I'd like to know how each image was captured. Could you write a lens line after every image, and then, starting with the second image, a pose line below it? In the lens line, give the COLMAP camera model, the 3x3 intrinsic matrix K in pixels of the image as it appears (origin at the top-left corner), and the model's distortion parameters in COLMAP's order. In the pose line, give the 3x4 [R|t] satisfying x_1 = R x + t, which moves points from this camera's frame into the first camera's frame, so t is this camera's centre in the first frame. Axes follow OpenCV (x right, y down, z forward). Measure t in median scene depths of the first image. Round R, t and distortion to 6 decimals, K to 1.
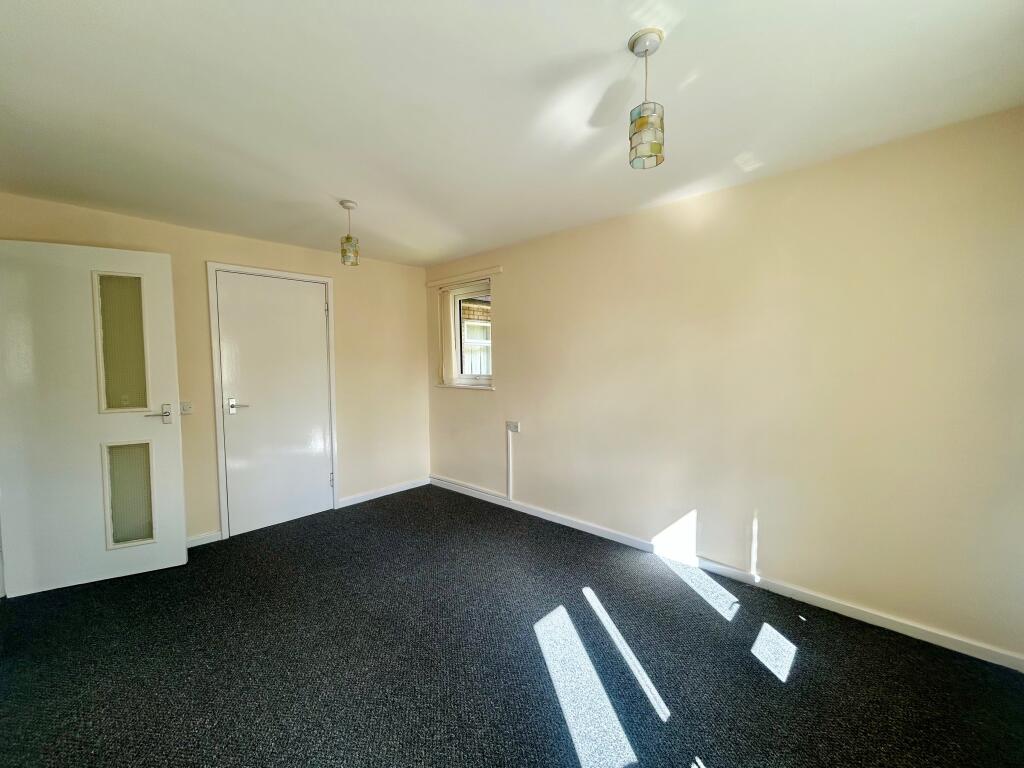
lens RADIAL K [[416.1, 0, 507.3], [0, 416.1, 381.6], [0, 0, 1]] dist [-0.000408, 0.000137]
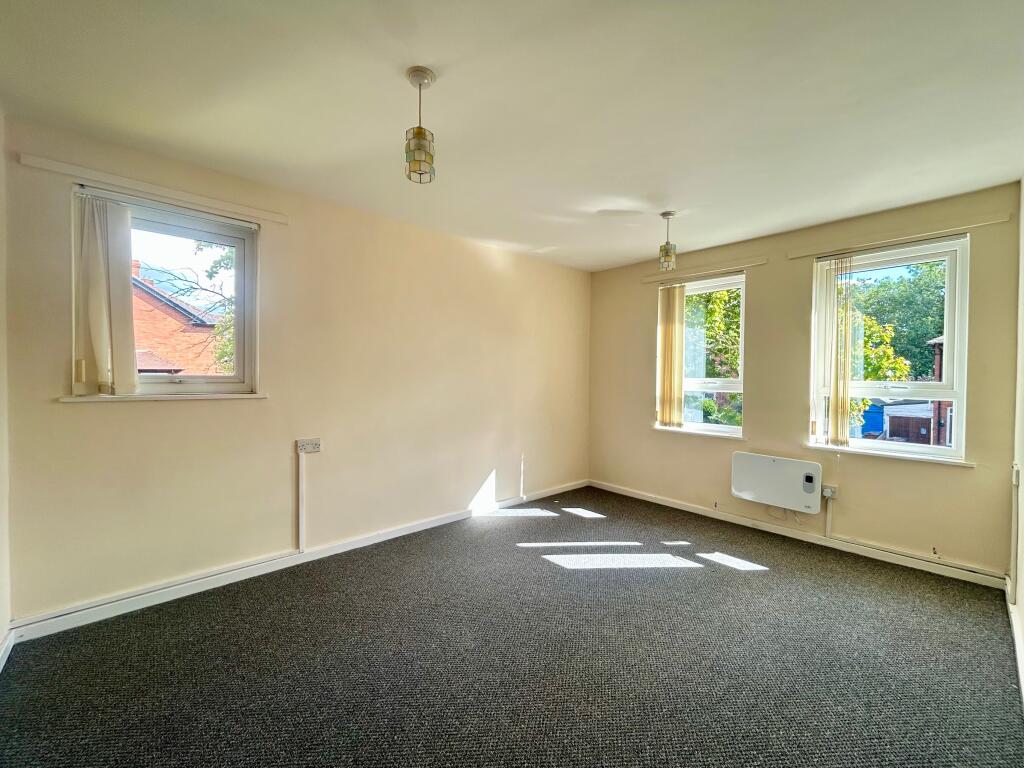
lens RADIAL K [[416.1, 0, 507.3], [0, 416.1, 381.6], [0, 0, 1]] dist [-0.000408, 0.000137]
pose [[0.092399, -0.004622, 0.995711, -0.988630], [0.038569, 0.999255, 0.001059, 0.013381], [-0.994975, 0.038306, 0.092509, 0.862262]]
